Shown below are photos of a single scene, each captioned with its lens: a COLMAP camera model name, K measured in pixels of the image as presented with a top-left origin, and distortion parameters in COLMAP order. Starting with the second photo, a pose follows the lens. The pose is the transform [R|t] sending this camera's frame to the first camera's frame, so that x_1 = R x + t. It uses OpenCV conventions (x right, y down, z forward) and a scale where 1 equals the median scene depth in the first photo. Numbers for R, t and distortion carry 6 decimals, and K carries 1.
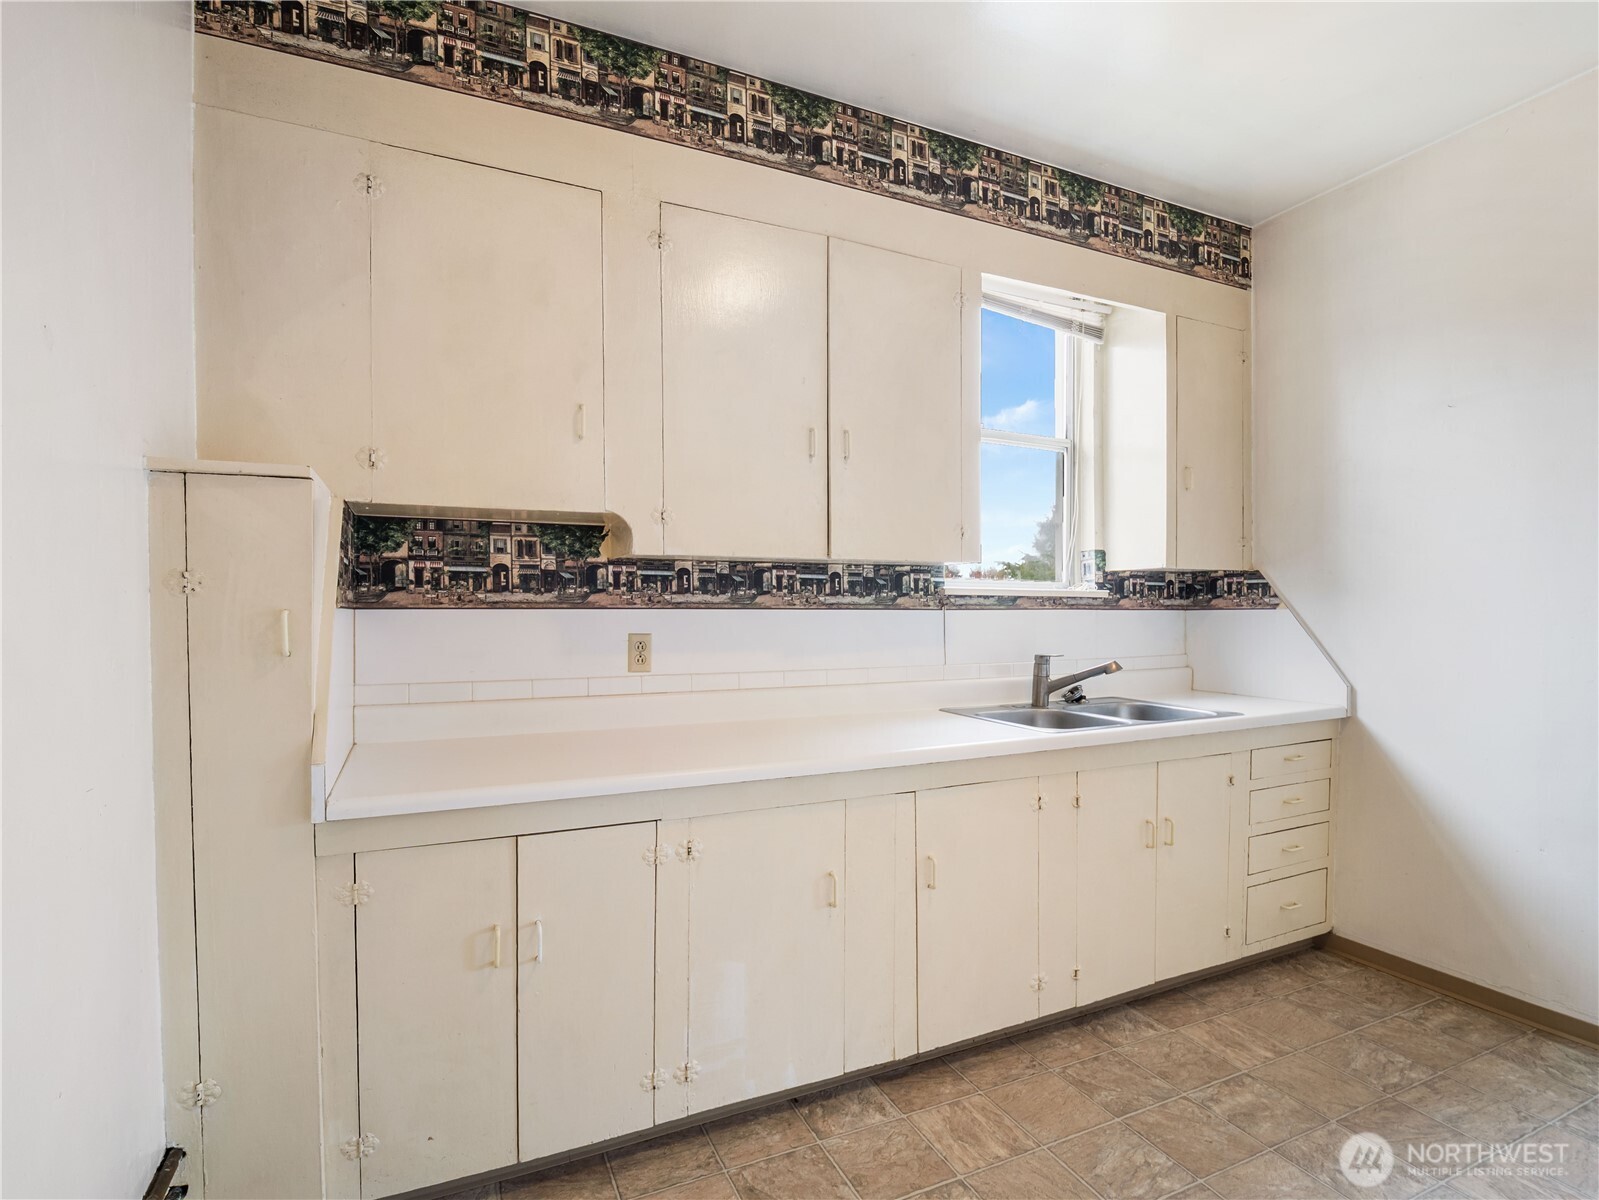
lens RADIAL K [[828.1, 0, 798.2], [0, 828.1, 600.8], [0, 0, 1]] dist [-0.024795, 0.006265]
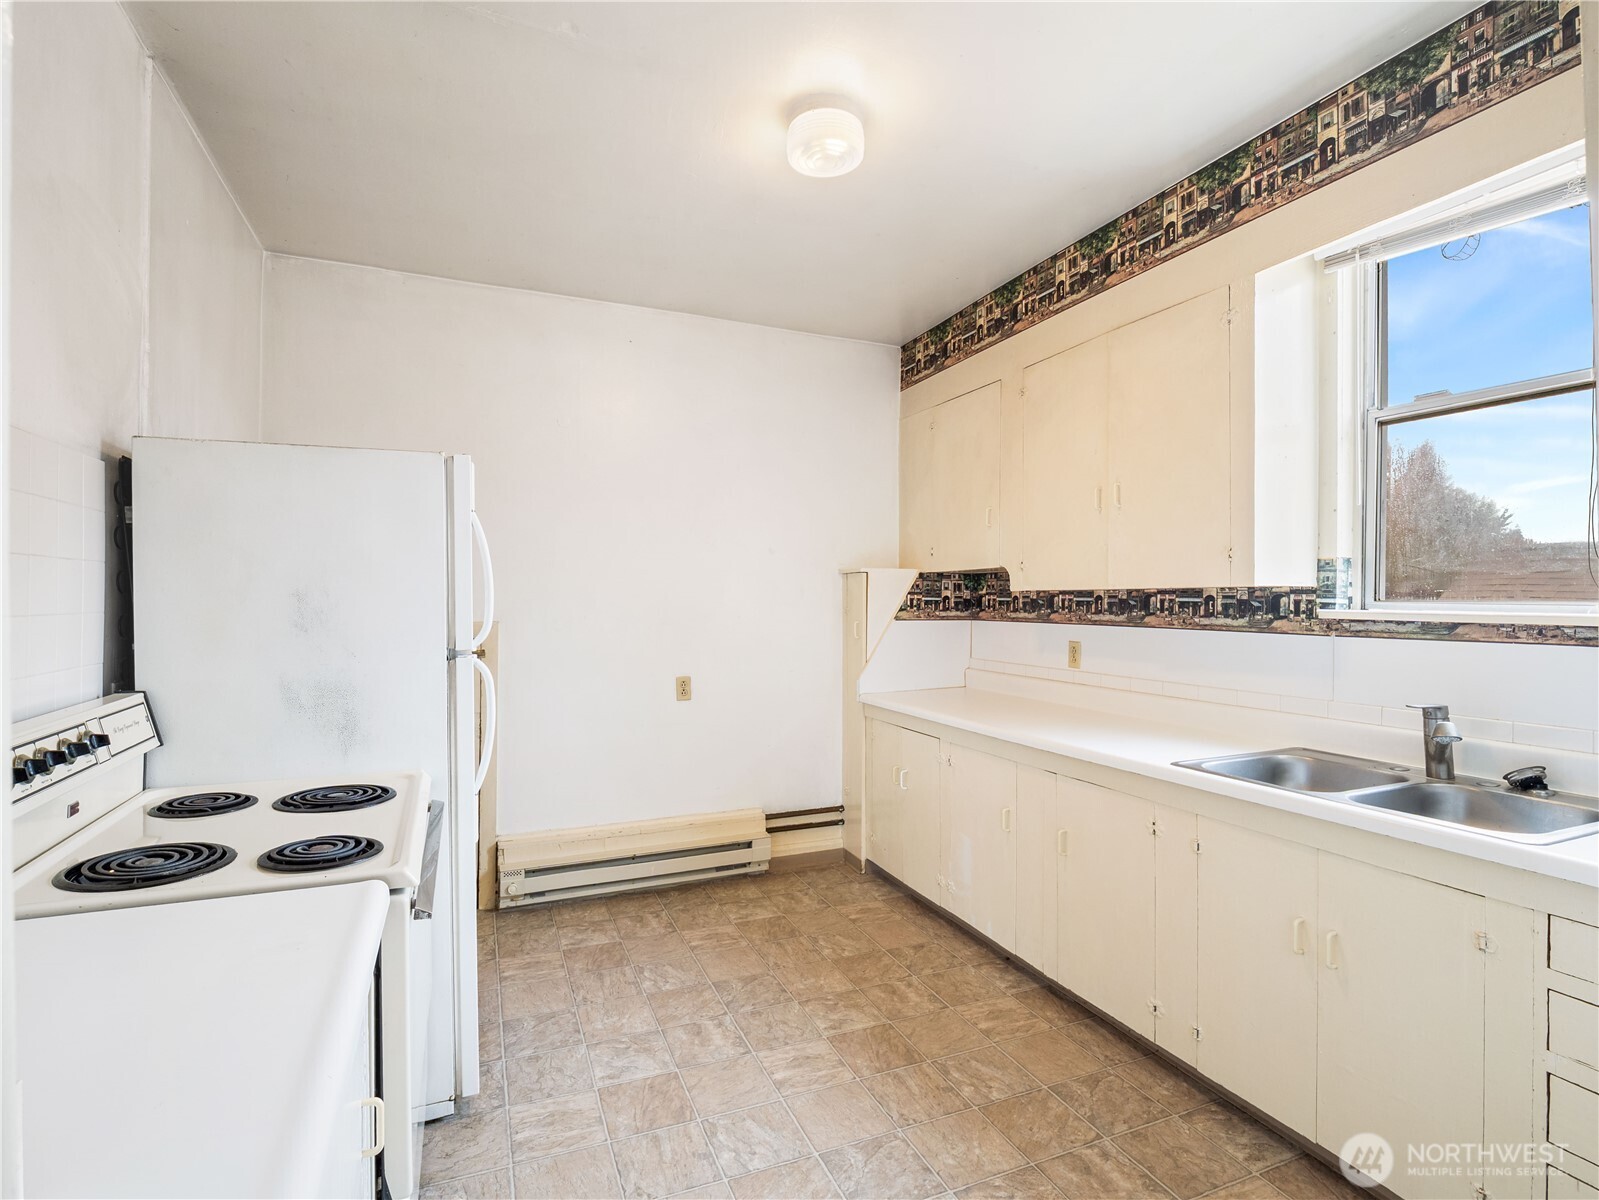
lens RADIAL K [[784.8, 0, 789.9], [0, 784.8, 596.8], [0, 0, 1]] dist [-0.010551, -0.003603]
pose [[-0.057040, -0.023563, -0.998094, 1.116819], [-0.035192, 0.999148, -0.021577, 0.008118], [0.997751, 0.033894, -0.057821, 0.530041]]
